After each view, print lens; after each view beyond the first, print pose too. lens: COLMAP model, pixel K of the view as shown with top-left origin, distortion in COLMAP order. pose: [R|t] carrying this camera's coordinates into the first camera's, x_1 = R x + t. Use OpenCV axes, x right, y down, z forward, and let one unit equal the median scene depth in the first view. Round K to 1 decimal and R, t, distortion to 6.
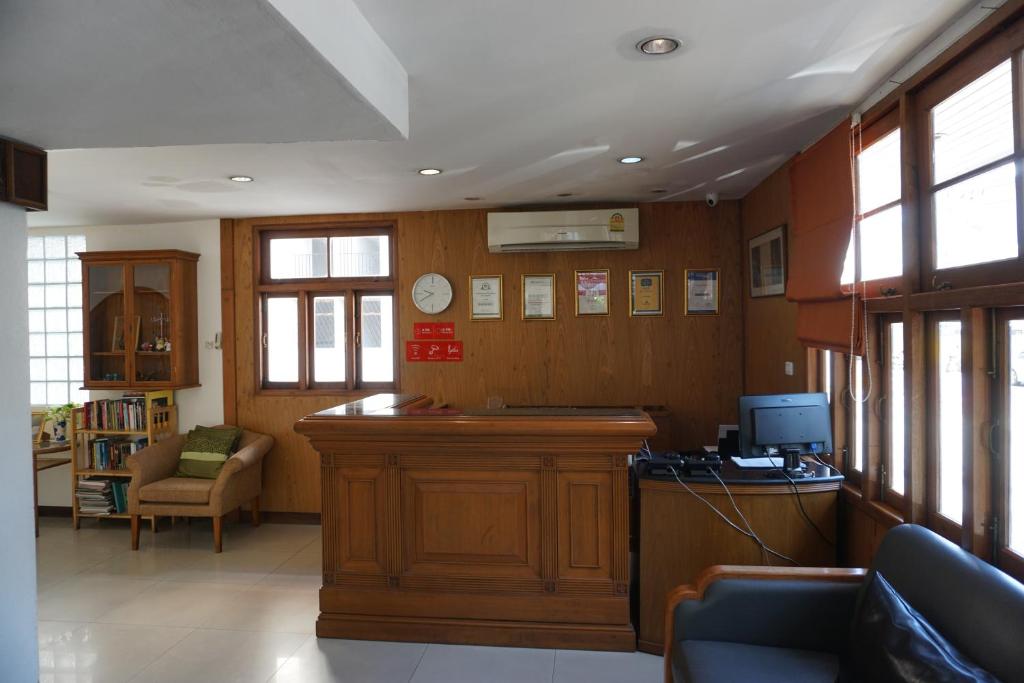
lens RADIAL K [[700.1, 0, 512.2], [0, 700.1, 341.0], [0, 0, 1]] dist [-0.010759, 0.009235]
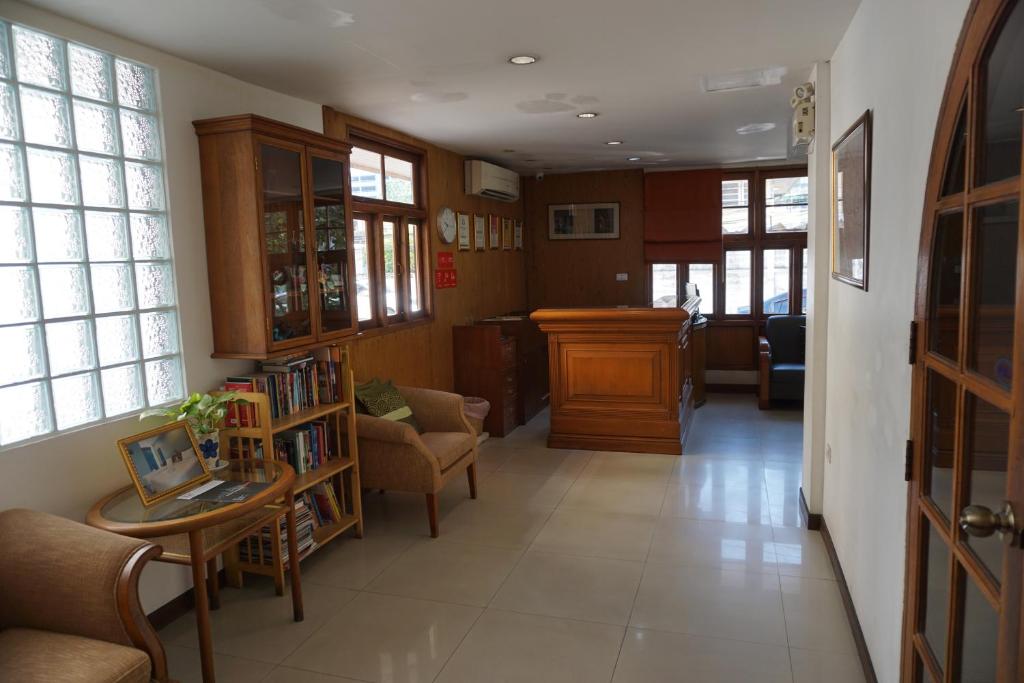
lens RADIAL K [[700.1, 0, 512.1], [0, 700.1, 341.6], [0, 0, 1]] dist [-0.010759, 0.009235]
pose [[0.171508, -0.110273, 0.978992, -1.154941], [0.036362, 0.993747, 0.105565, 0.000563], [-0.984512, 0.017493, 0.174445, 0.698187]]
